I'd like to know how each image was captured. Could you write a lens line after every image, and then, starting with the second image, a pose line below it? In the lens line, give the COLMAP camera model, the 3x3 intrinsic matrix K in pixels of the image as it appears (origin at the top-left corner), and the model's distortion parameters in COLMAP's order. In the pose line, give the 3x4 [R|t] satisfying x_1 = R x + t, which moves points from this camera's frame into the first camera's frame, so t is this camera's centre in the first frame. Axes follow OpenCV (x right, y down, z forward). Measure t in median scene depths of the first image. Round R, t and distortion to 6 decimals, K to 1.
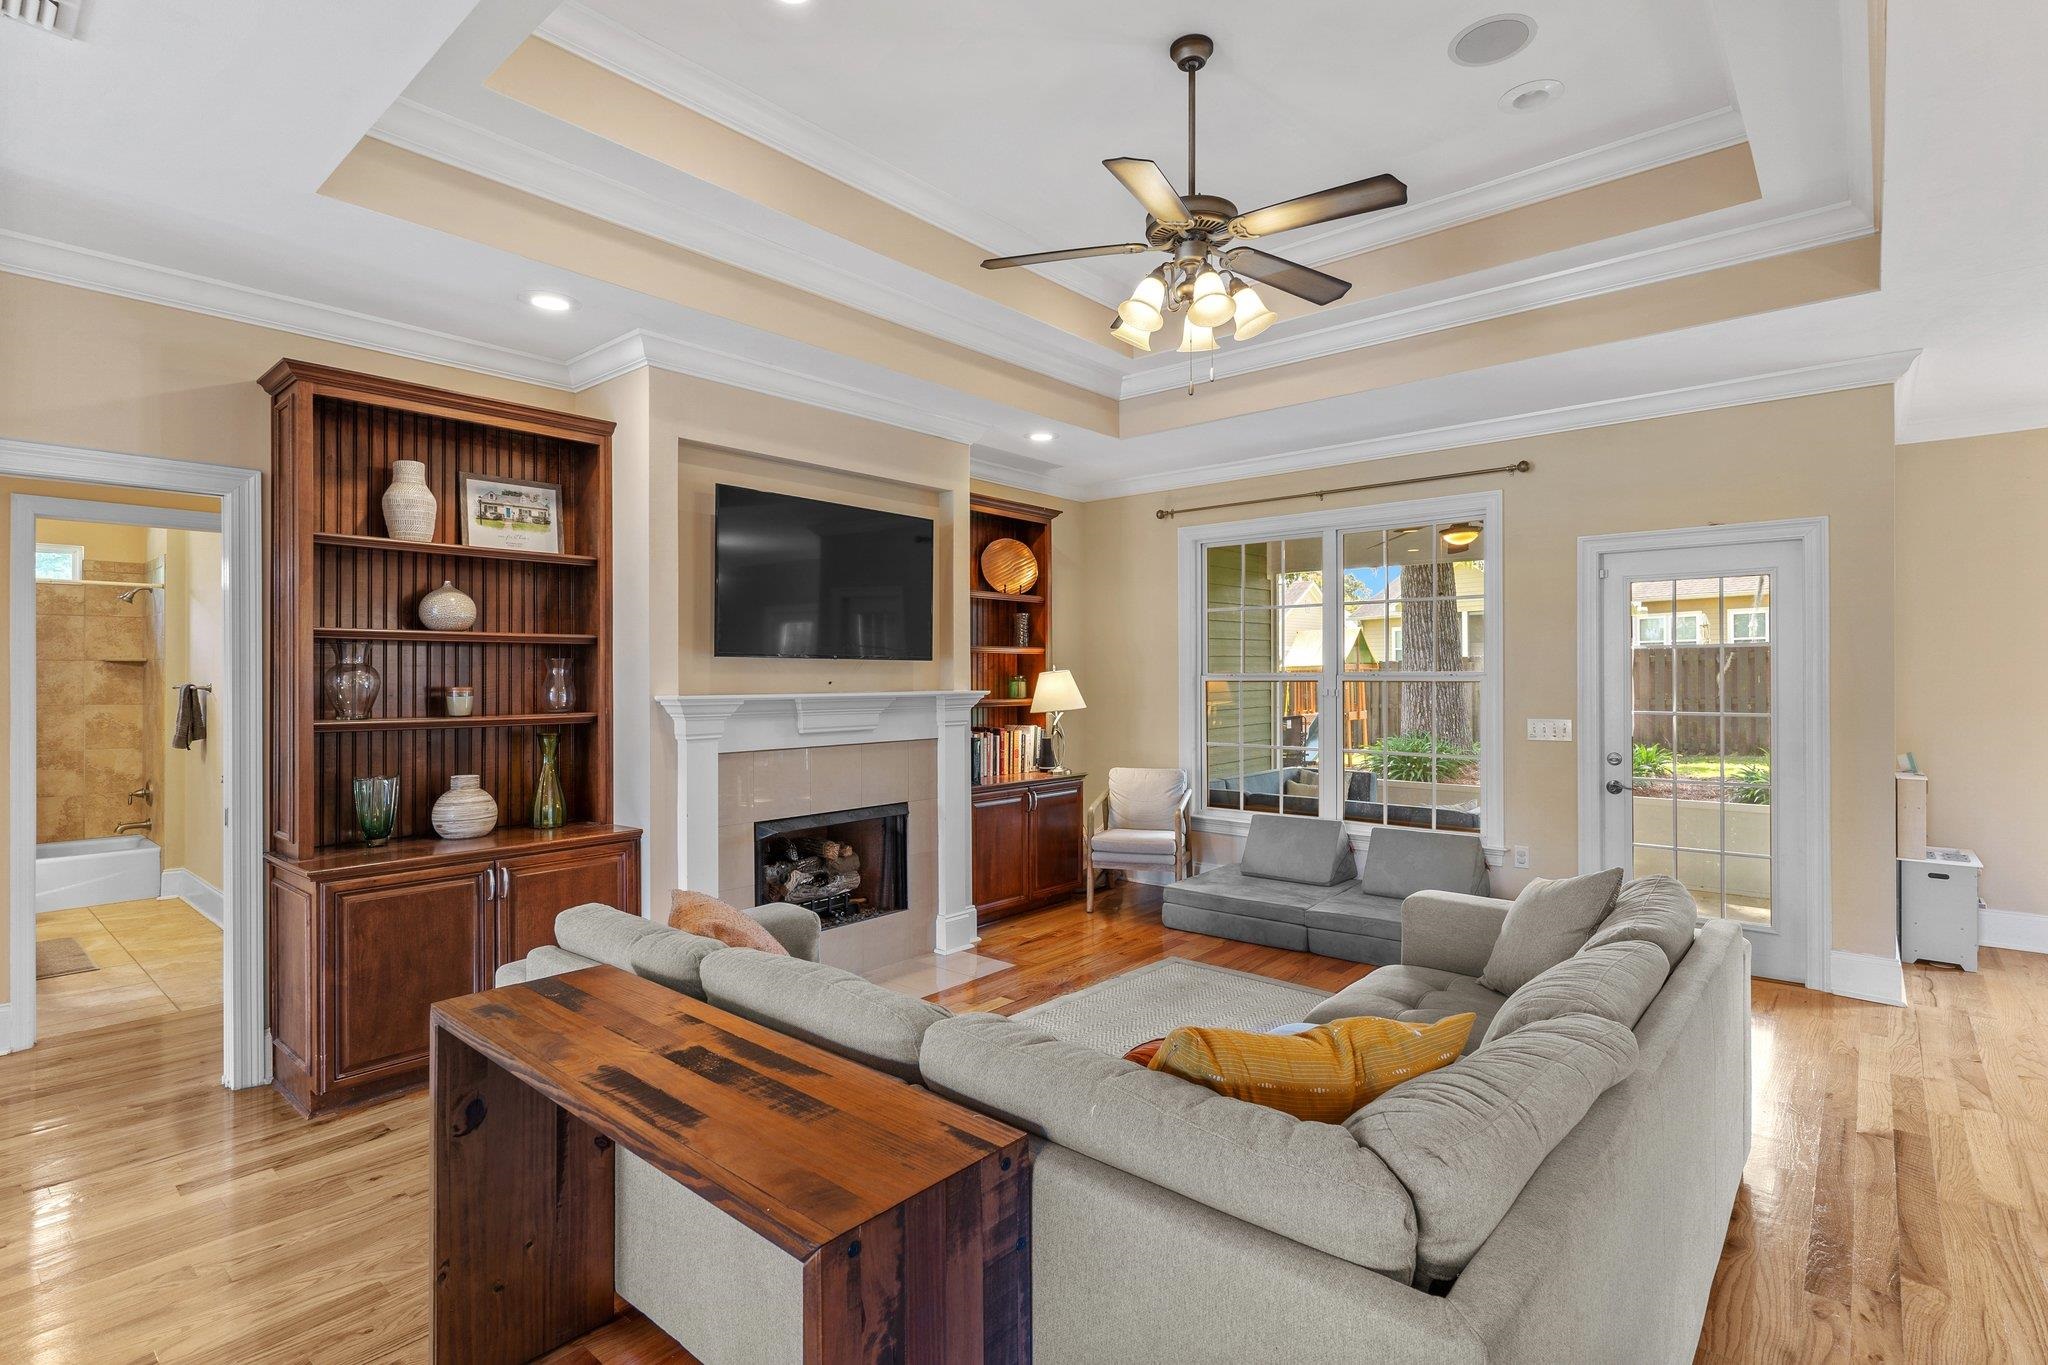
lens RADIAL K [[983.0, 0, 1012.7], [0, 983.0, 671.2], [0, 0, 1]] dist [0.003781, -0.001610]
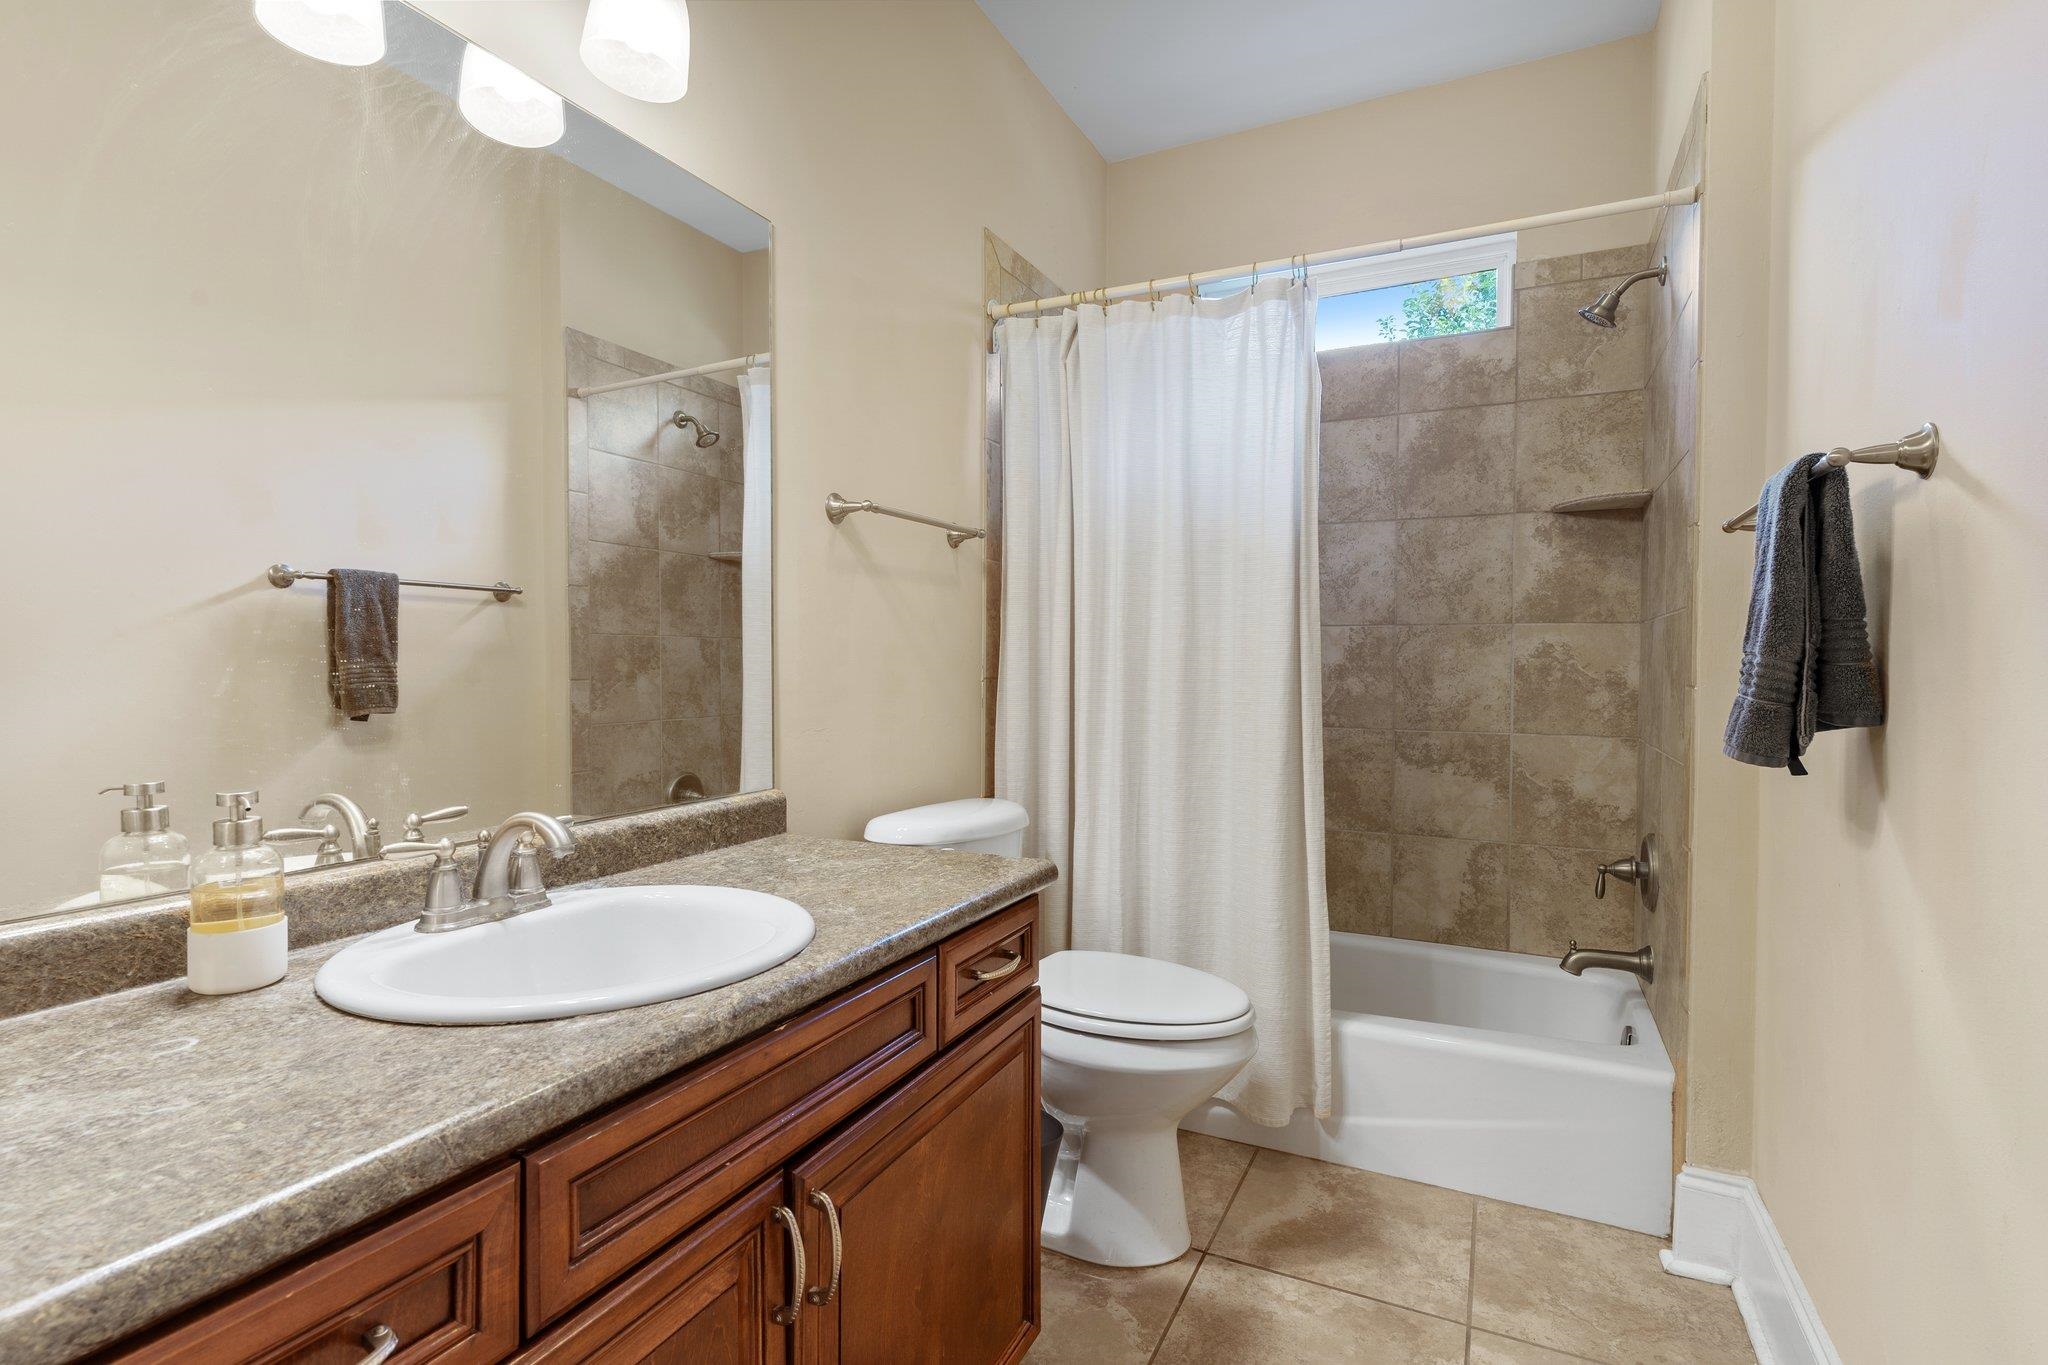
lens RADIAL K [[983.0, 0, 1016.7], [0, 983.0, 683.3], [0, 0, 1]] dist [0.003781, -0.001610]
pose [[0.255196, 0.023272, -0.966609, -0.598734], [0.000596, 0.999706, 0.024226, 0.048914], [0.966889, -0.006758, 0.255107, 0.694951]]
